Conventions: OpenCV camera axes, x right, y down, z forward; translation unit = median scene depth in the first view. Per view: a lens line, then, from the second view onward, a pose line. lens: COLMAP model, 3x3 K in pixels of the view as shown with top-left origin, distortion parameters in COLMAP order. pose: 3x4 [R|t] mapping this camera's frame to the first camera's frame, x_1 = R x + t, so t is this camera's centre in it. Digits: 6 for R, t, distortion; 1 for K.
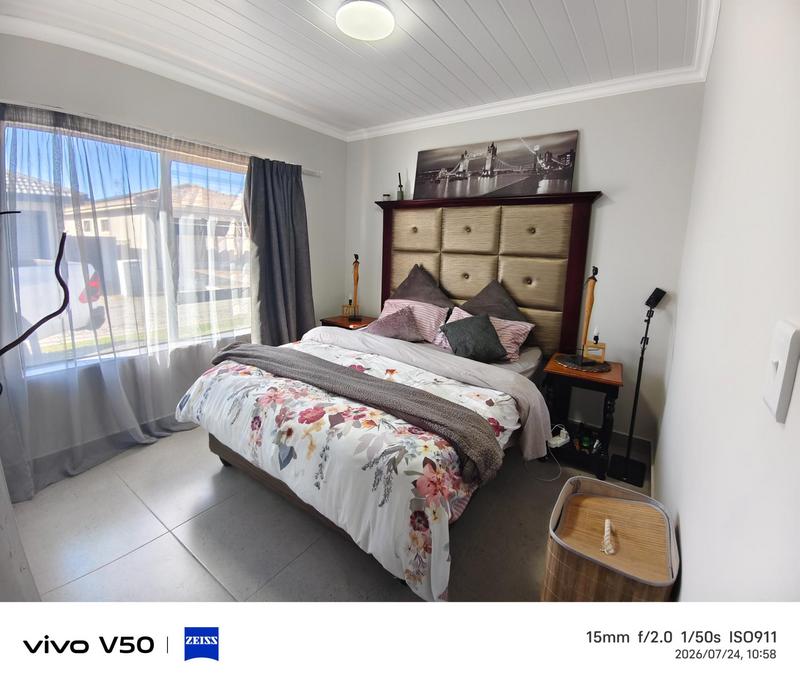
lens RADIAL K [[360.0, 0, 395.9], [0, 360.0, 302.2], [0, 0, 1]] dist [-0.025000, 0.000598]
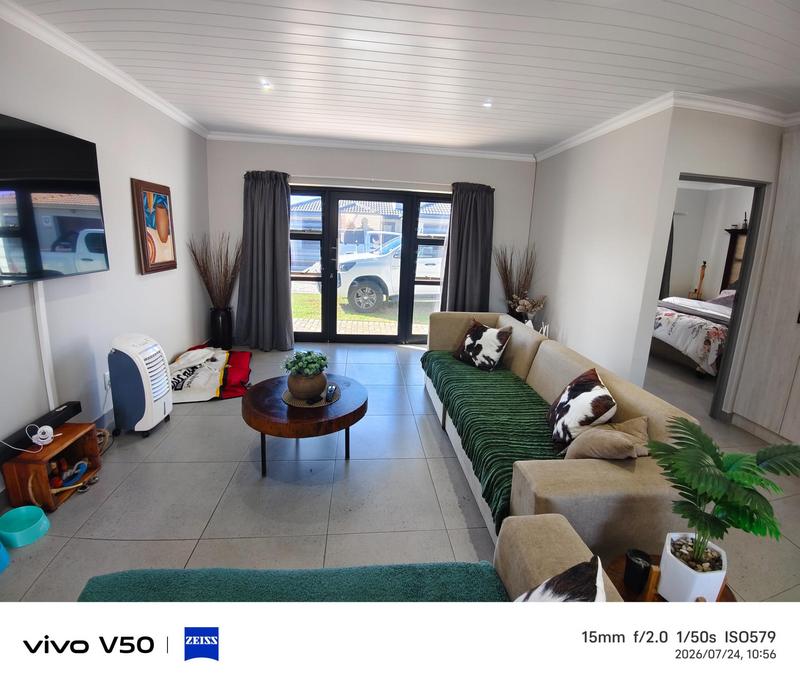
lens RADIAL K [[360.0, 0, 395.9], [0, 360.0, 302.2], [0, 0, 1]] dist [-0.025000, 0.000598]
pose [[0.656376, 0.128634, -0.743387, 0.202105], [-0.137552, 0.989246, 0.049724, 0.179930], [0.741789, 0.069616, 0.667011, -1.203814]]
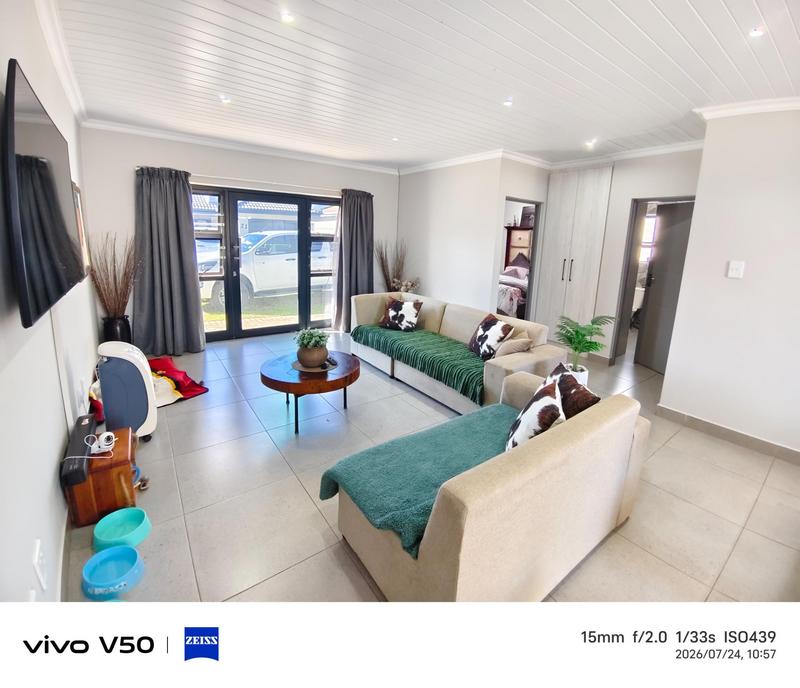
lens RADIAL K [[360.0, 0, 395.9], [0, 360.0, 302.2], [0, 0, 1]] dist [-0.025000, 0.000598]
pose [[0.947706, 0.053198, -0.314679, 0.044818], [-0.050421, 0.998584, 0.016964, 0.242206], [0.315136, -0.000211, 0.949046, -1.641600]]
